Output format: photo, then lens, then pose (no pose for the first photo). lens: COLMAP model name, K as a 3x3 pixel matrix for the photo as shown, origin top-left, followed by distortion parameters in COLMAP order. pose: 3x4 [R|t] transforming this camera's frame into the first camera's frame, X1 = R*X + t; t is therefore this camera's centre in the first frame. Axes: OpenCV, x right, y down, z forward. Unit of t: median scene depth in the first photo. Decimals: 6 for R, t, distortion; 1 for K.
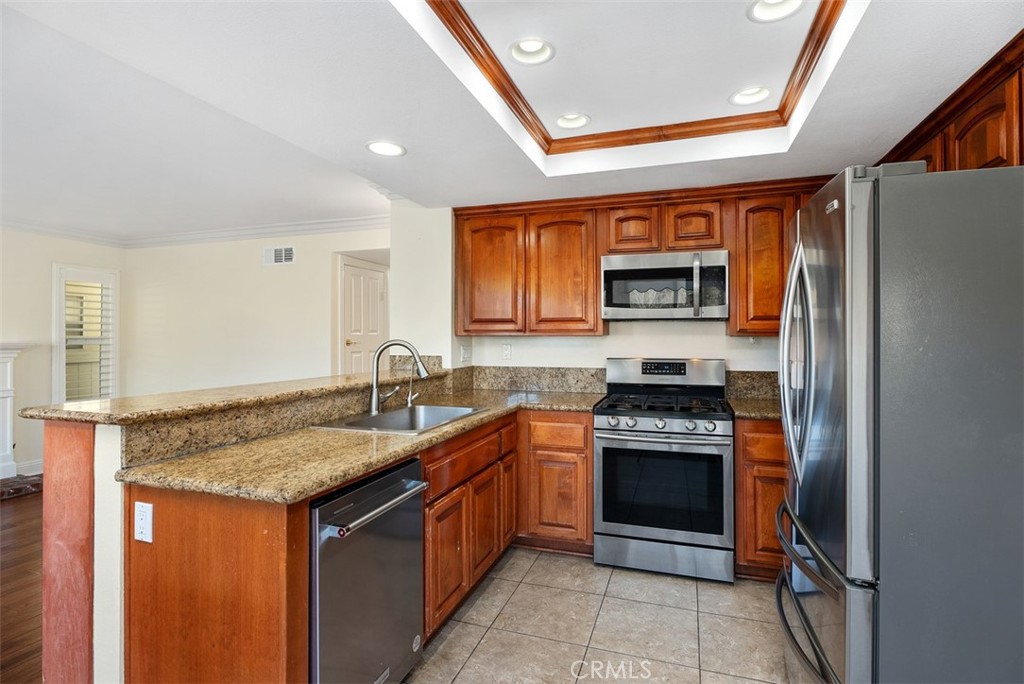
lens RADIAL K [[513.0, 0, 508.8], [0, 513.0, 331.9], [0, 0, 1]] dist [0.002892, 0.001258]
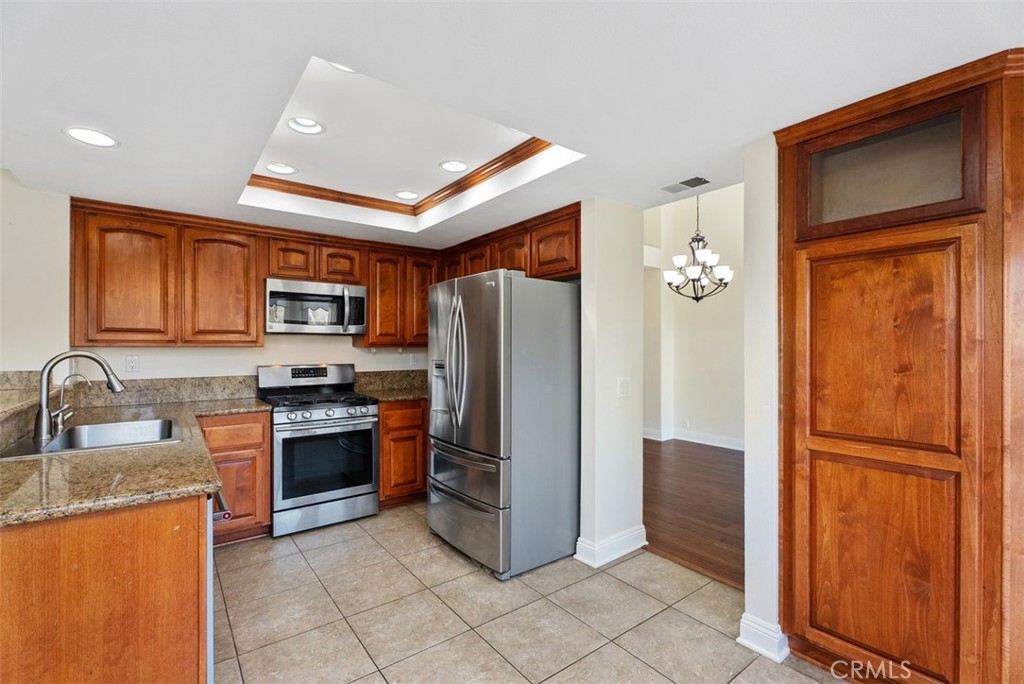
lens RADIAL K [[470.3, 0, 511.6], [0, 470.3, 349.3], [0, 0, 1]] dist [0.001686, 0.000799]
pose [[0.554140, -0.003269, 0.832417, -0.423550], [-0.006148, 0.999949, 0.008019, 0.001786], [-0.832401, -0.009561, 0.554092, -0.058030]]
